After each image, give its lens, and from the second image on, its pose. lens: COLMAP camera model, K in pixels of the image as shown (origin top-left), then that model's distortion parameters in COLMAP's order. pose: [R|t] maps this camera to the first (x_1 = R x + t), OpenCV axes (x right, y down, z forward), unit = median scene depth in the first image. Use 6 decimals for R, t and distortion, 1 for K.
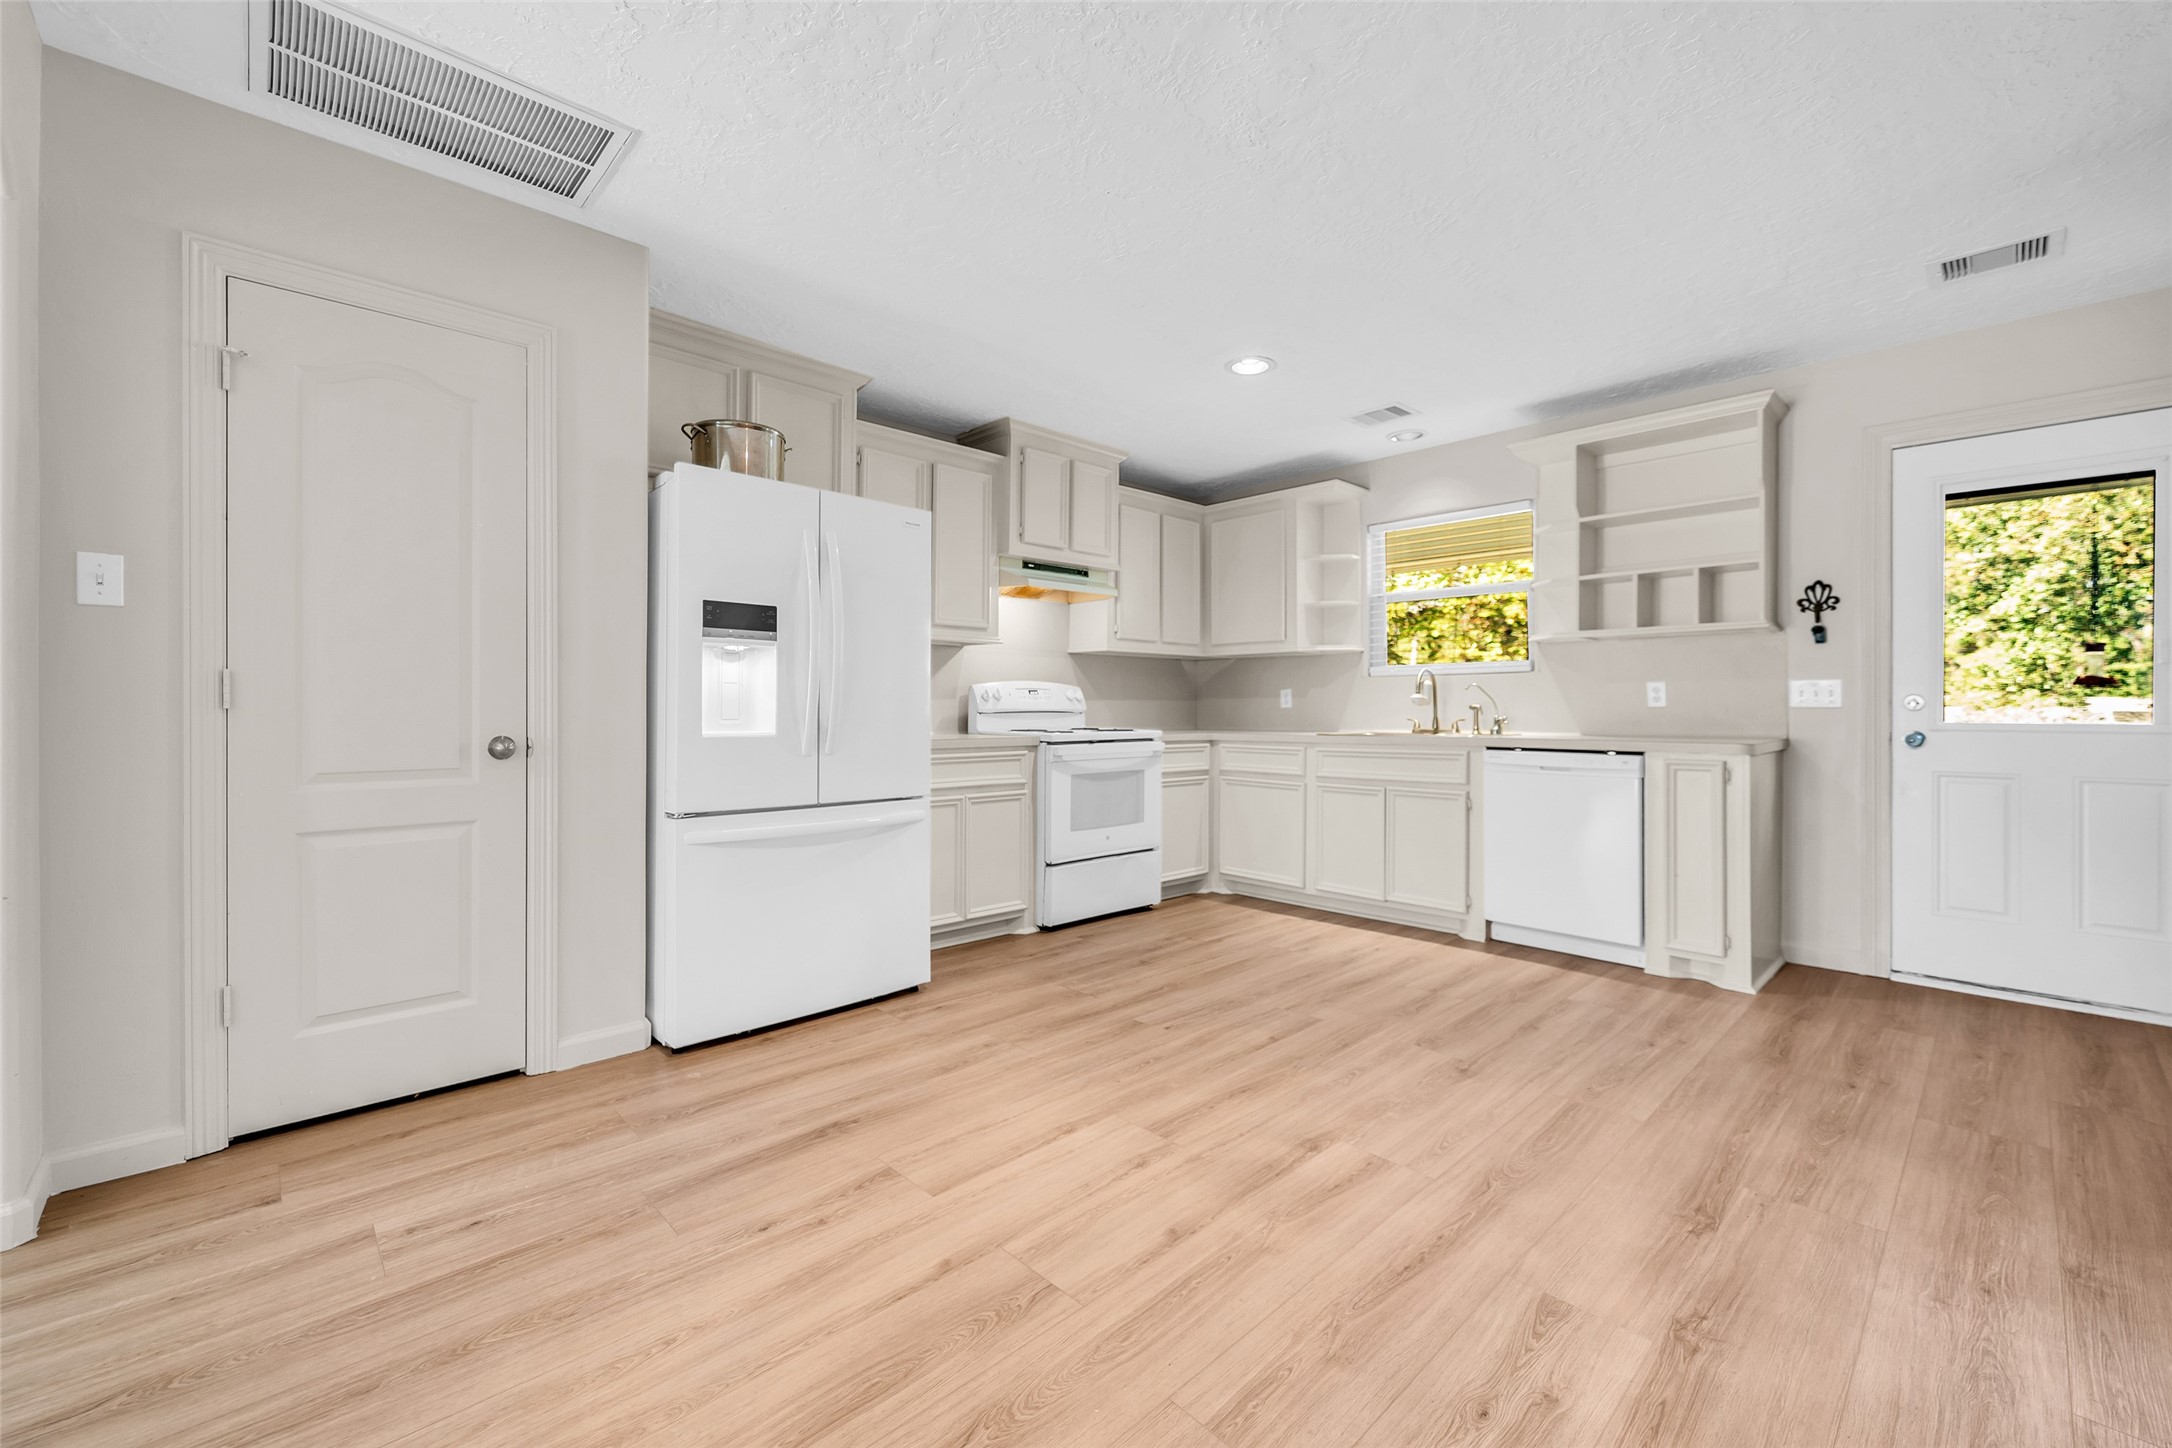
lens RADIAL K [[877.5, 0, 1071.1], [0, 877.5, 713.5], [0, 0, 1]] dist [0.004397, -0.002523]
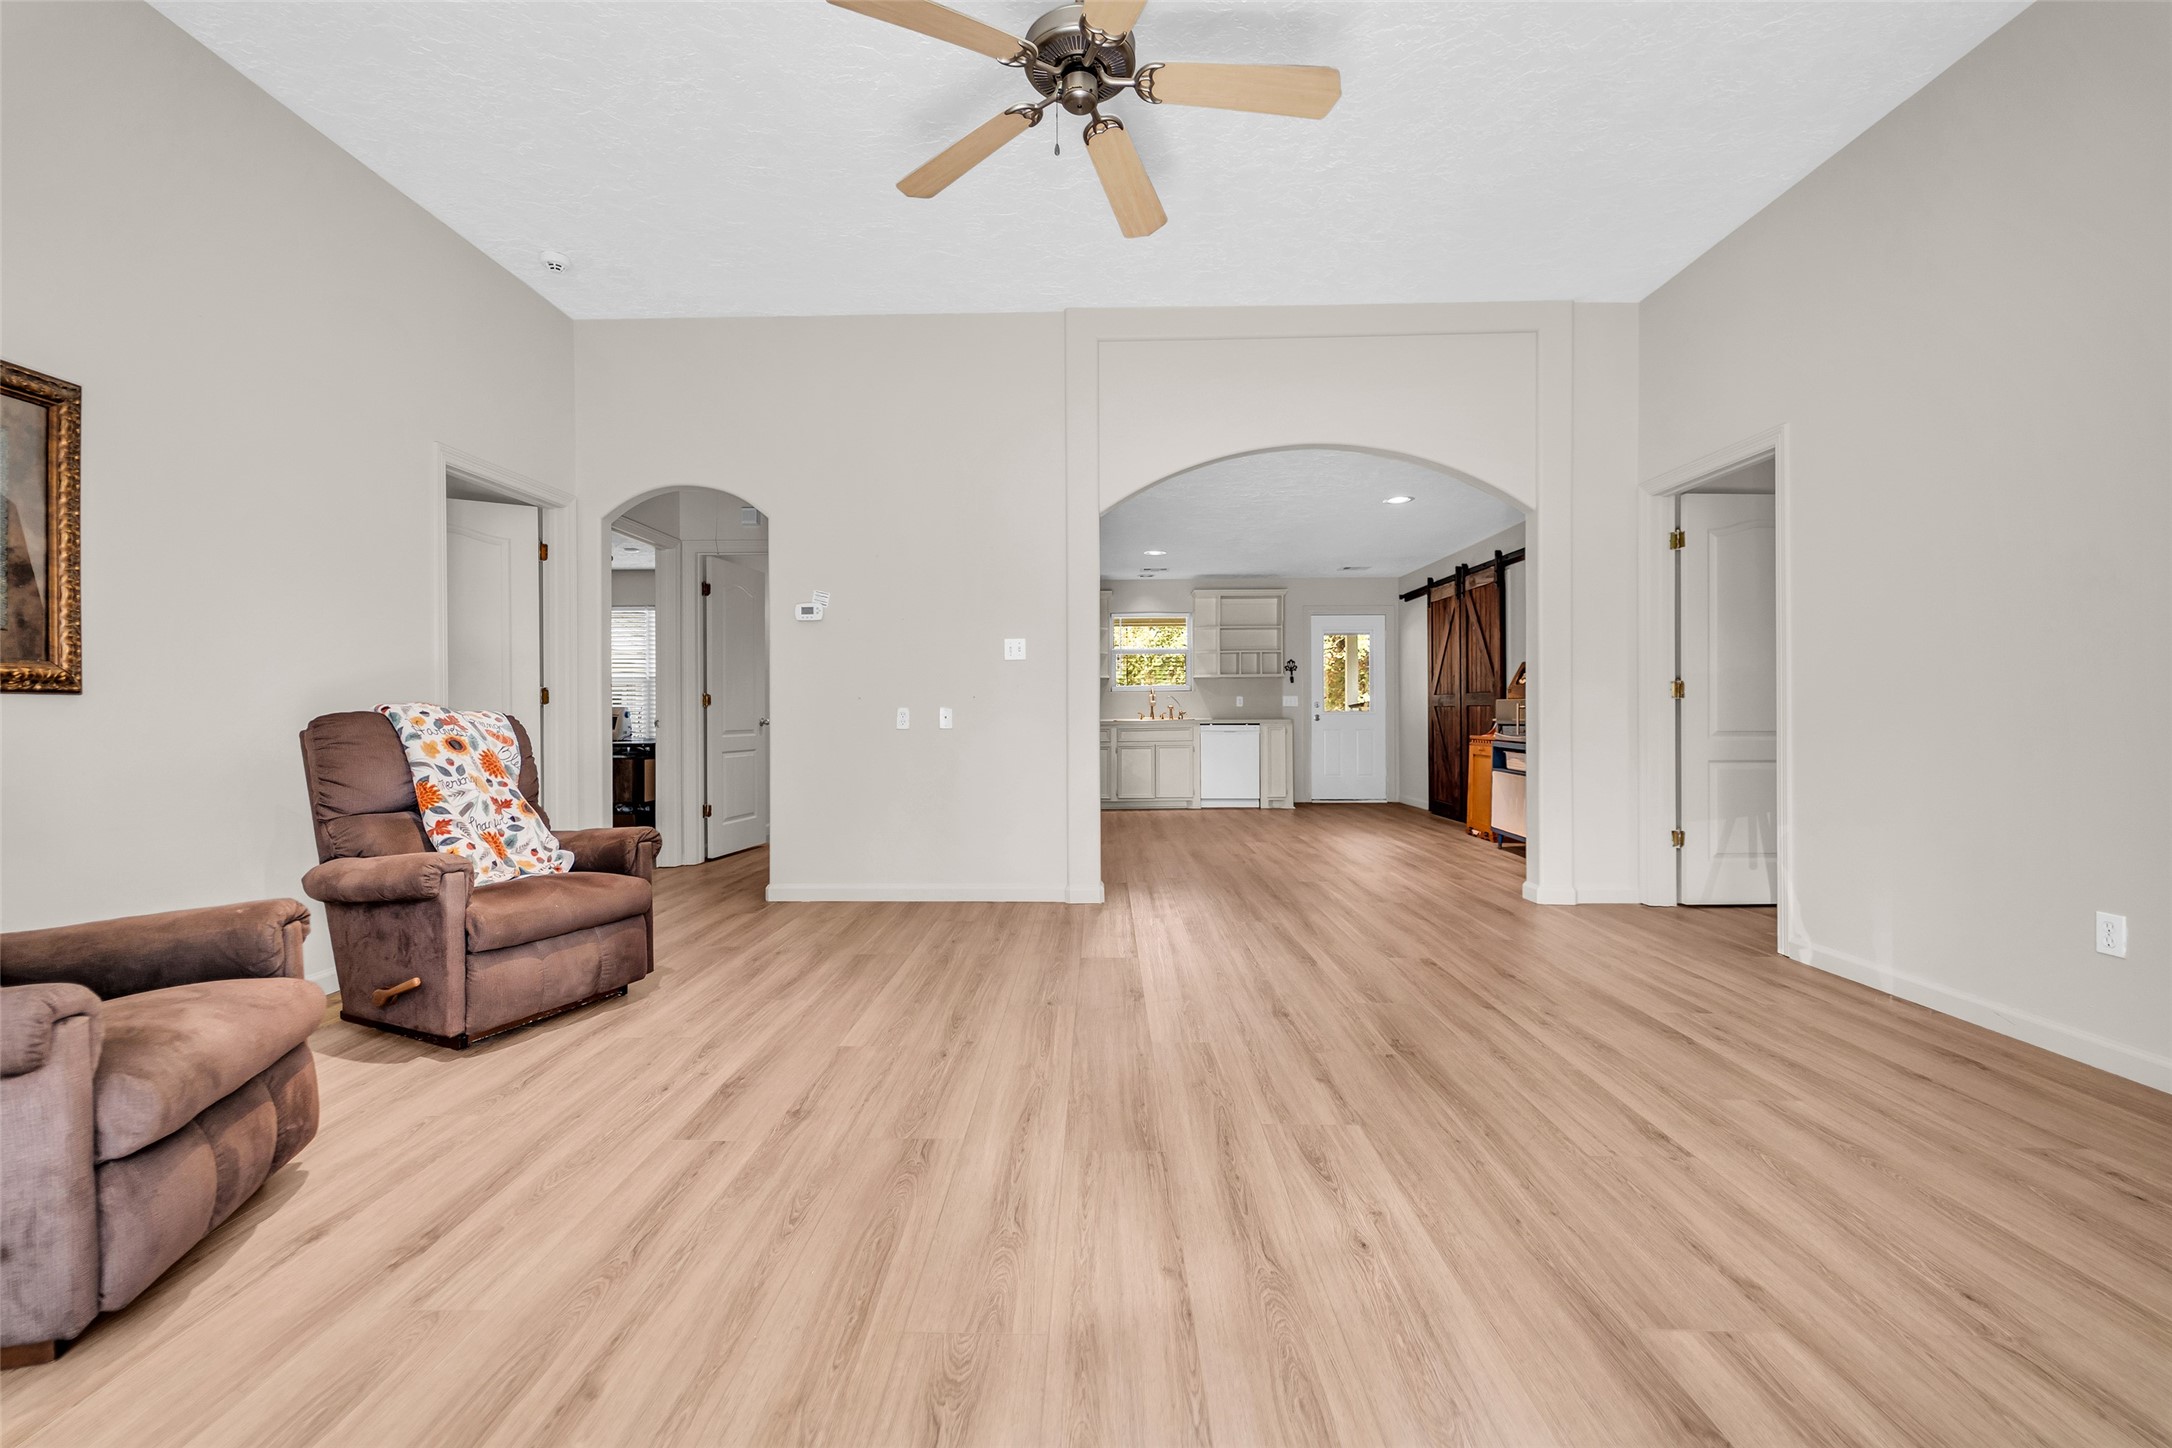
lens RADIAL K [[877.5, 0, 1074.6], [0, 877.5, 710.0], [0, 0, 1]] dist [0.004397, -0.002523]
pose [[0.702079, -0.001114, 0.712098, -1.782655], [0.009381, 0.999926, -0.007685, 0.021531], [-0.712037, 0.012076, 0.702038, -0.486094]]
